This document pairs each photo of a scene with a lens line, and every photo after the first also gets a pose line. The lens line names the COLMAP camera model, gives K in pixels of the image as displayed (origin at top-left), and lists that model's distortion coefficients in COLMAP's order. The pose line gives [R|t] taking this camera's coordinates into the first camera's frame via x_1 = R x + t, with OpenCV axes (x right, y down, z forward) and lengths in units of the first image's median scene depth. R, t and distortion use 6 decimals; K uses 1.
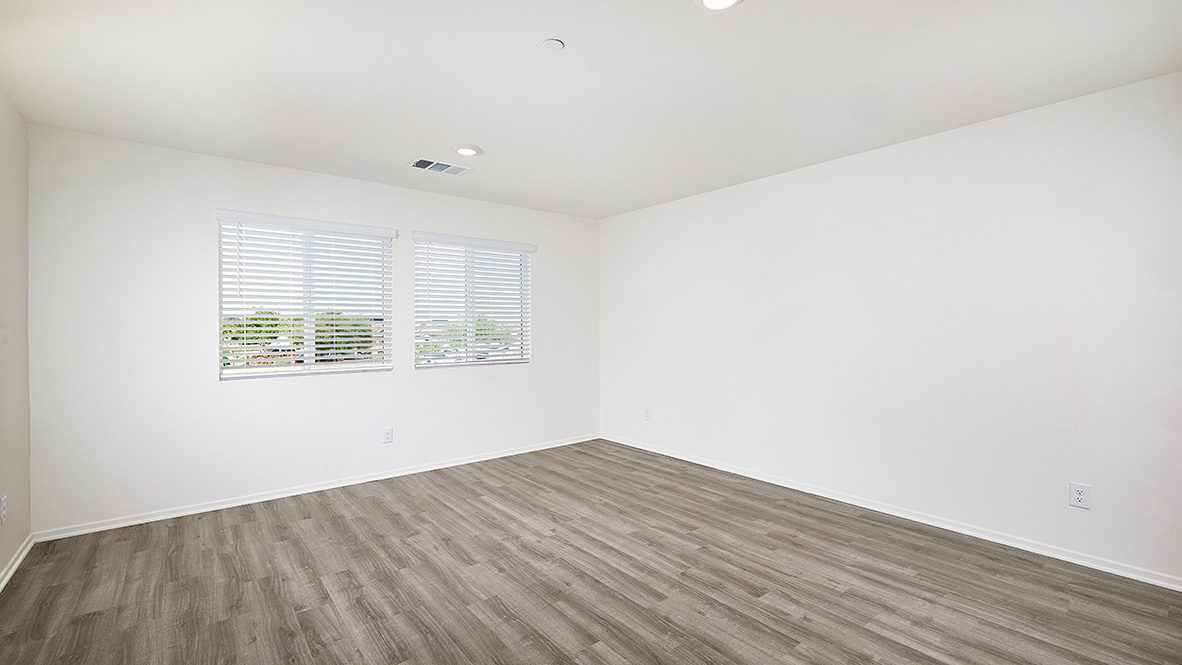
lens RADIAL K [[509.0, 0, 587.3], [0, 509.0, 329.7], [0, 0, 1]] dist [0.003038, 0.000312]
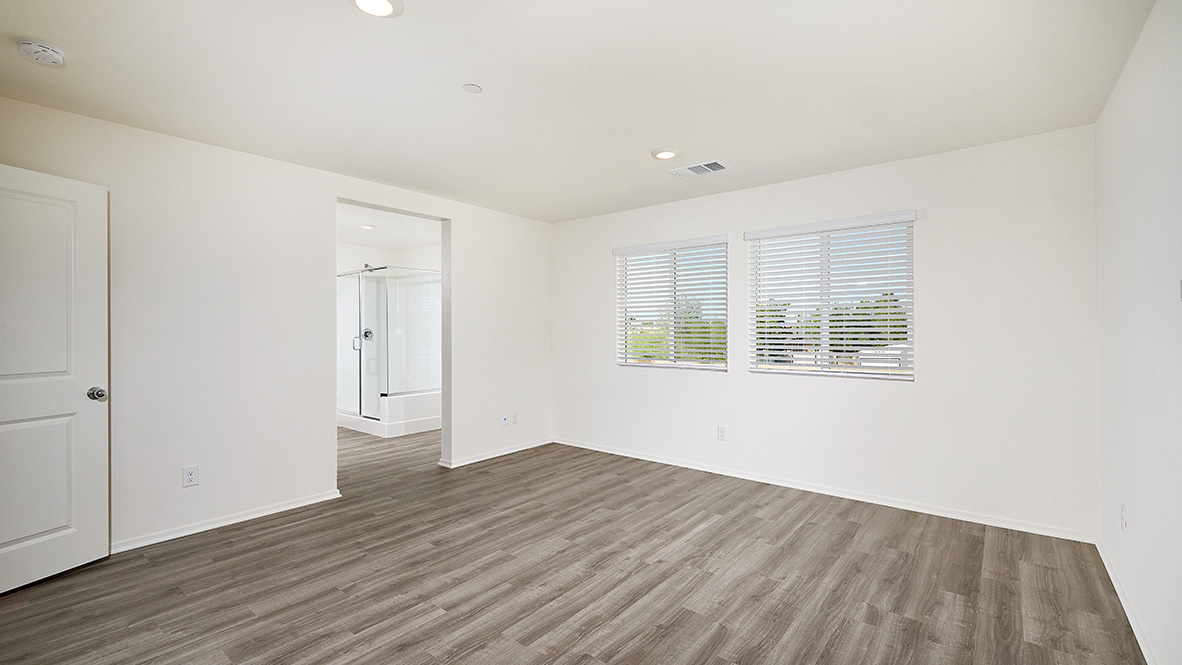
lens RADIAL K [[509.0, 0, 587.3], [0, 509.0, 329.7], [0, 0, 1]] dist [0.003038, 0.000312]
pose [[0.204275, 0.002265, -0.978911, 0.719411], [-0.004491, 0.999989, 0.001376, -0.005351], [0.978903, 0.004115, 0.204283, 0.654316]]
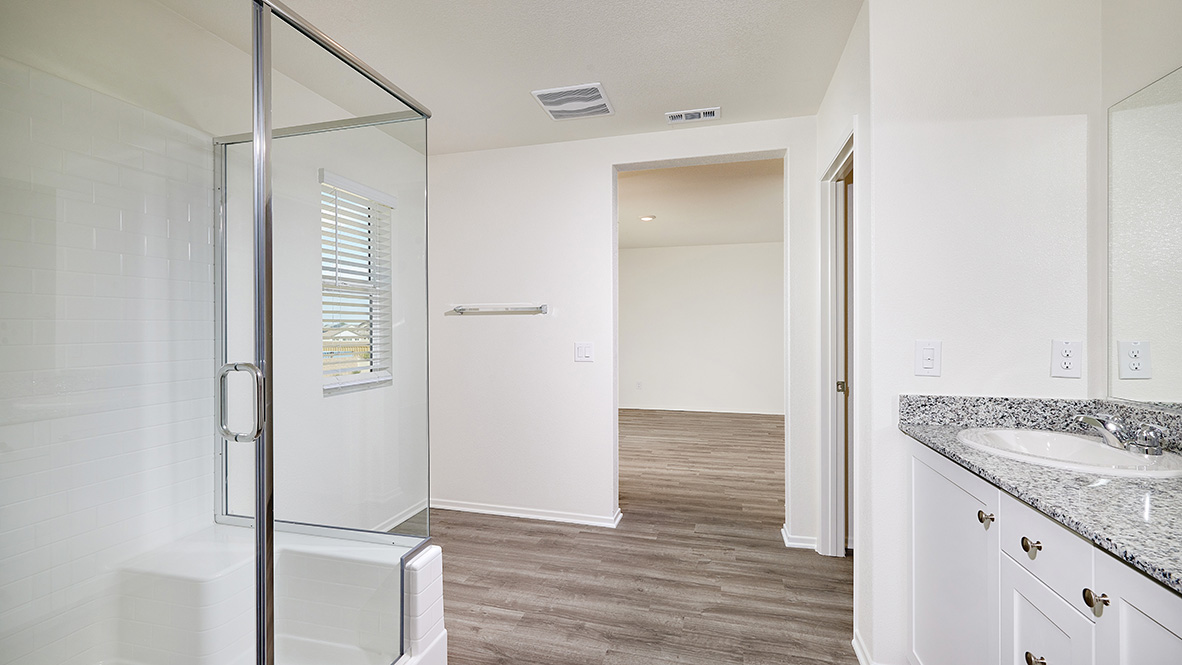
lens RADIAL K [[509.0, 0, 587.3], [0, 509.0, 329.7], [0, 0, 1]] dist [0.003038, 0.000312]
pose [[0.808002, -0.004218, 0.589164, -1.364639], [0.008849, 0.999948, -0.004976, 0.011549], [-0.589113, 0.009234, 0.807998, -0.201593]]
